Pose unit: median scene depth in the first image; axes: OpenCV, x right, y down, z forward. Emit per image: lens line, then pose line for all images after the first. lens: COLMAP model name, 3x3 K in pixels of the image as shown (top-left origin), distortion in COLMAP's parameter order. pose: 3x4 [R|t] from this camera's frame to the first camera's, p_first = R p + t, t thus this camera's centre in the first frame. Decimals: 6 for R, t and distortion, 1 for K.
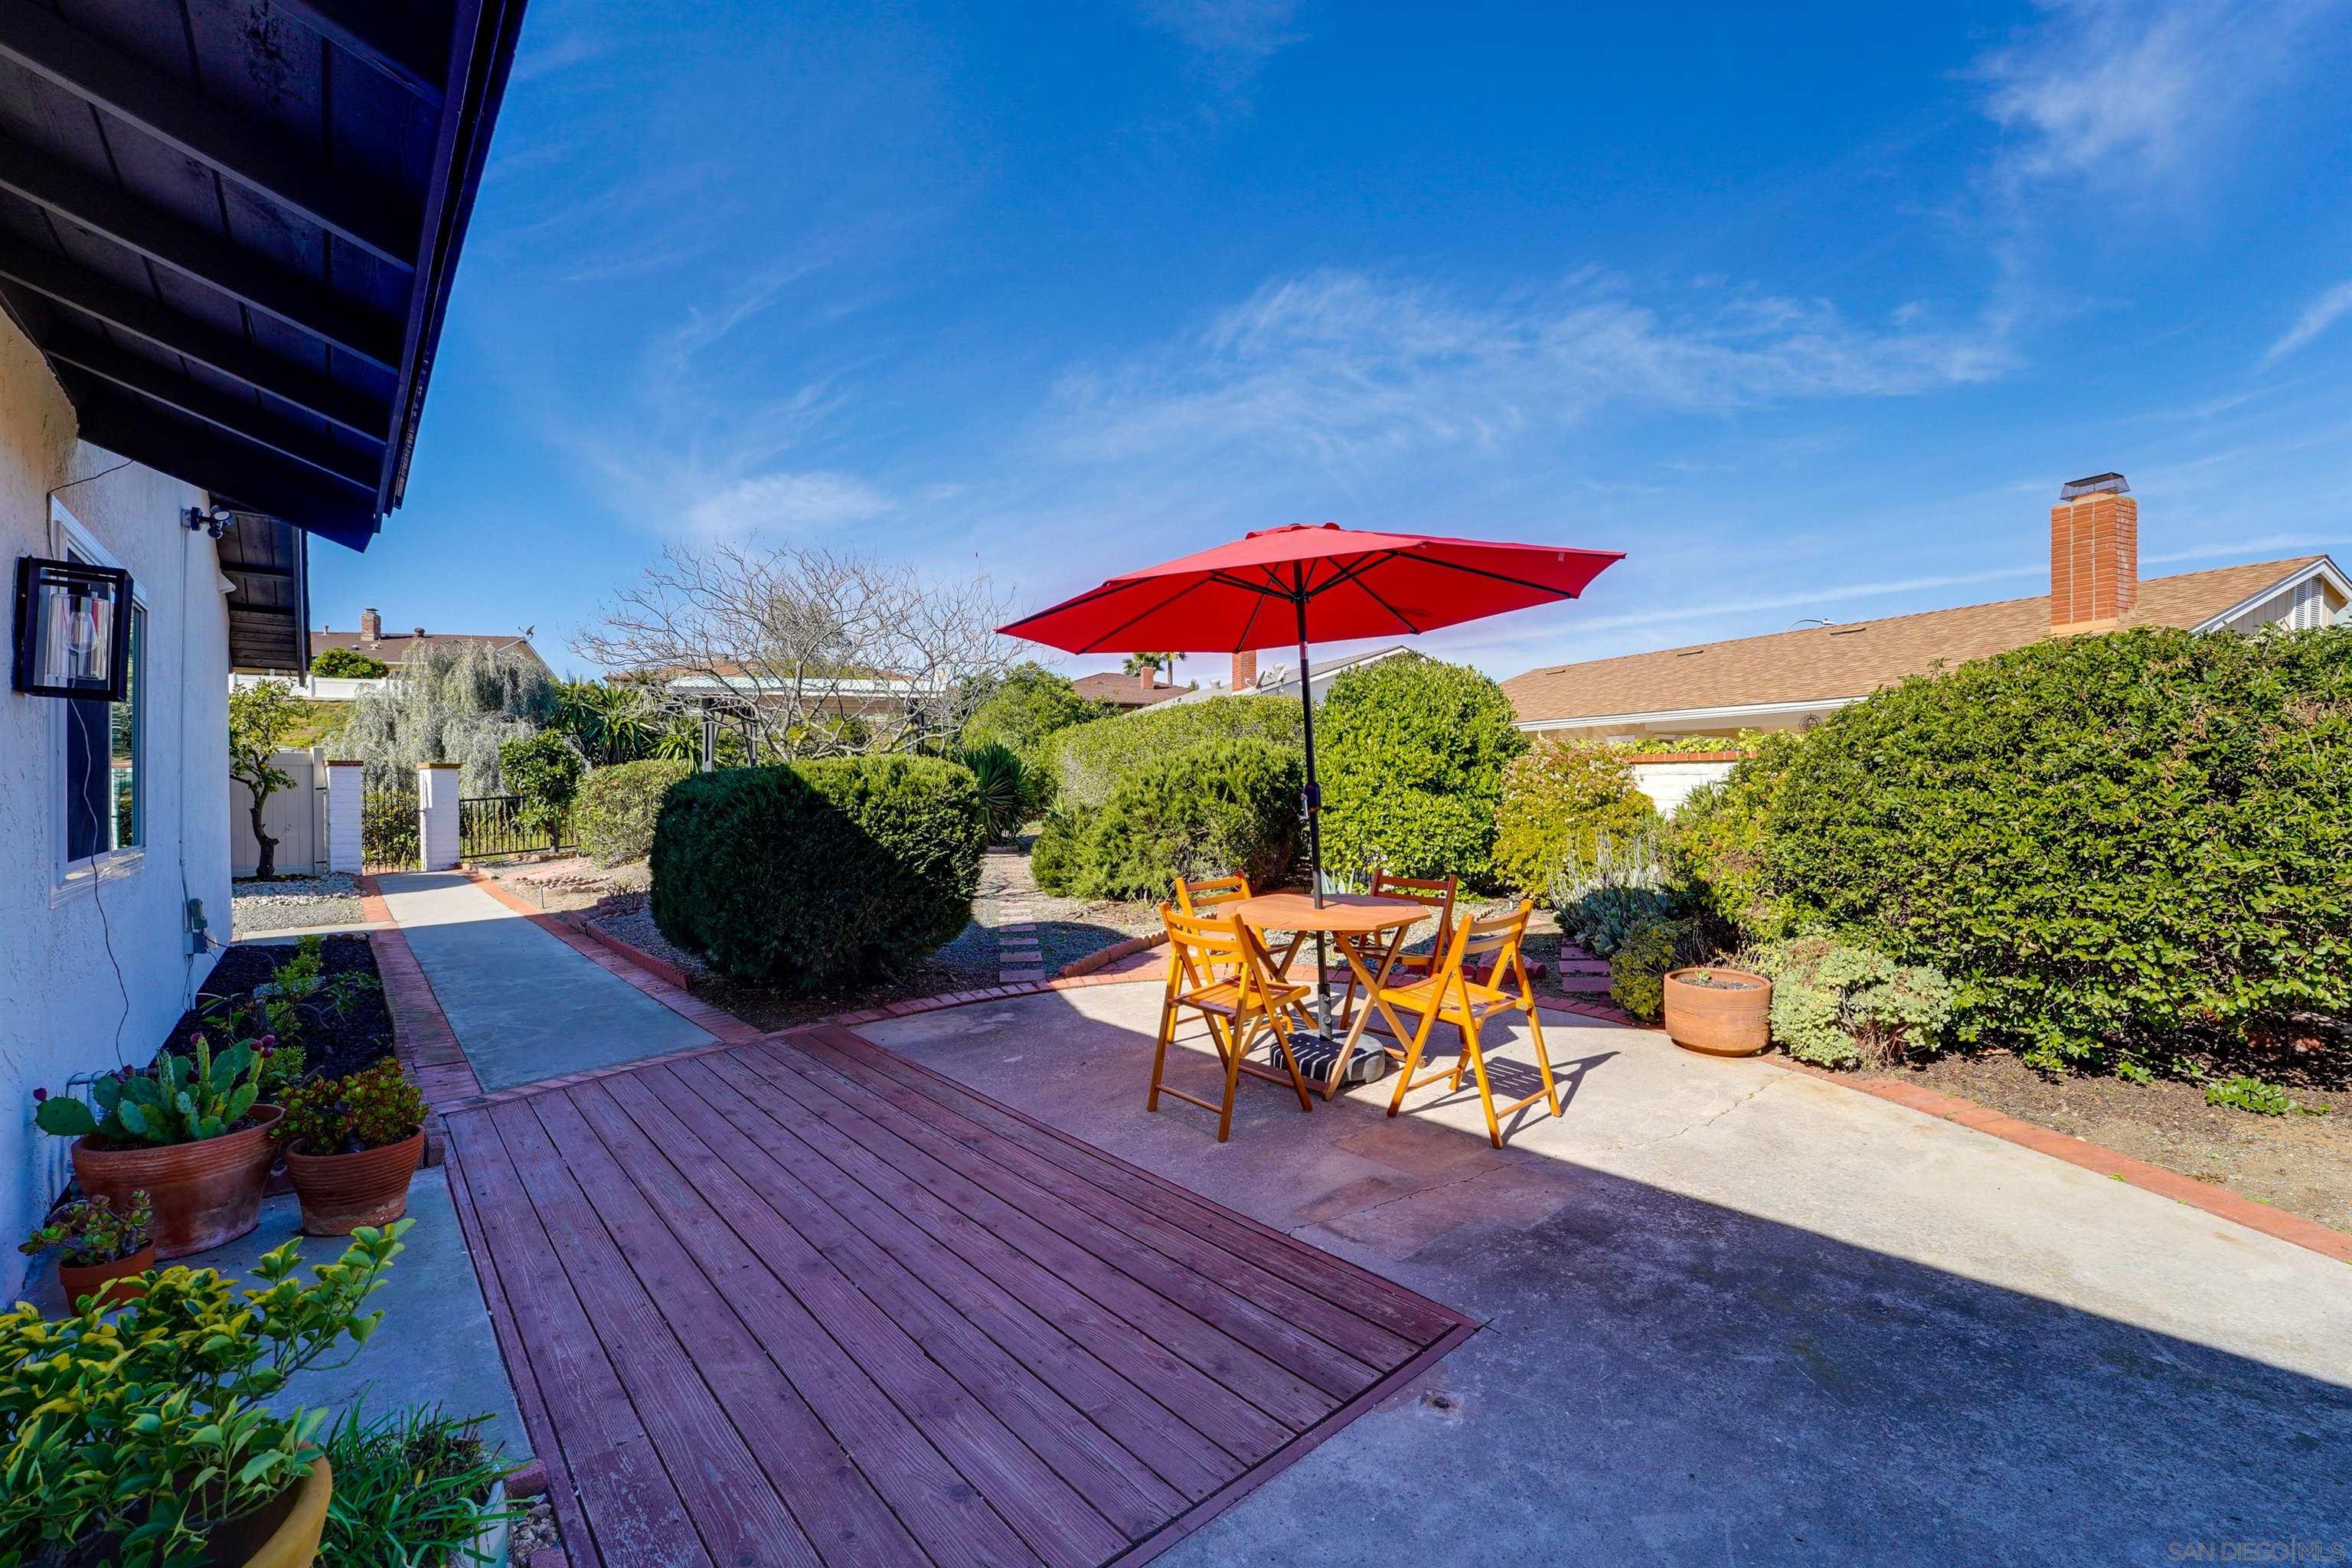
lens RADIAL K [[996.8, 0, 1229.5], [0, 996.8, 780.2], [0, 0, 1]] dist [-0.033506, 0.005093]
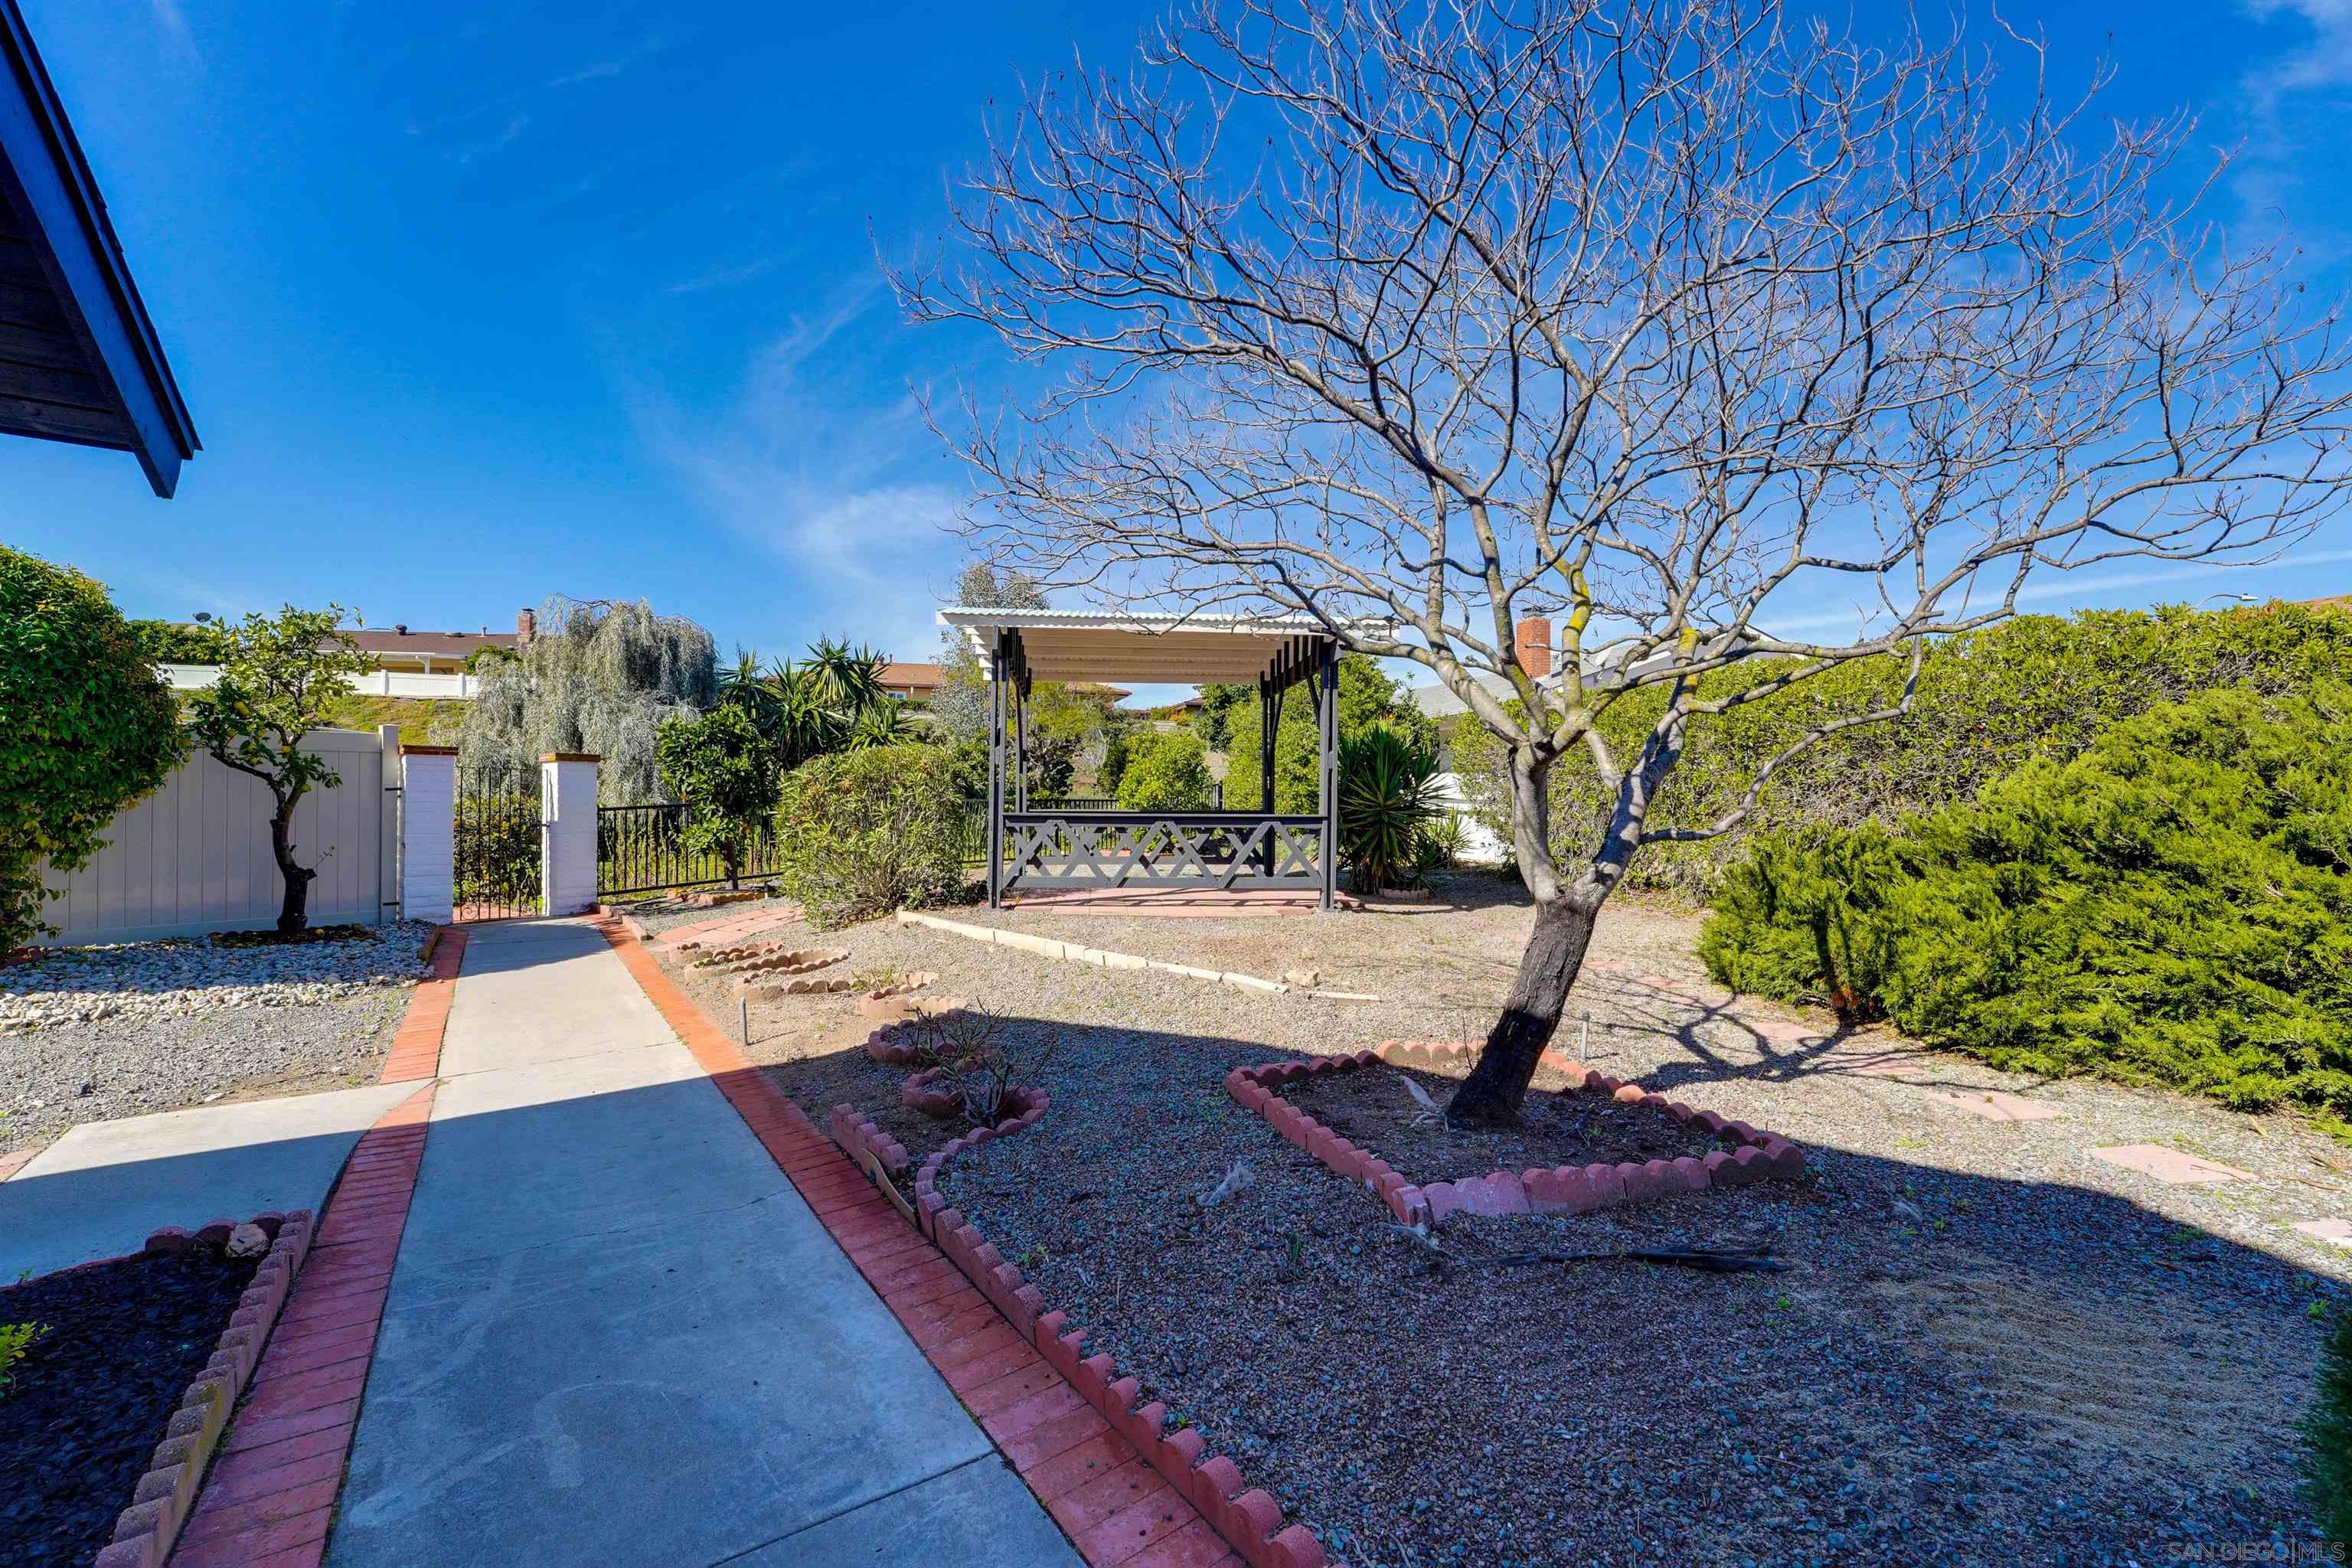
lens RADIAL K [[977.0, 0, 1176.0], [0, 977.0, 784.0], [0, 0, 1]] dist [0.011813, 0.000231]
pose [[0.989093, 0.006737, -0.147139, -0.291768], [-0.008487, 0.999901, -0.011264, 0.007284], [0.147049, 0.012390, 0.989052, 0.386250]]
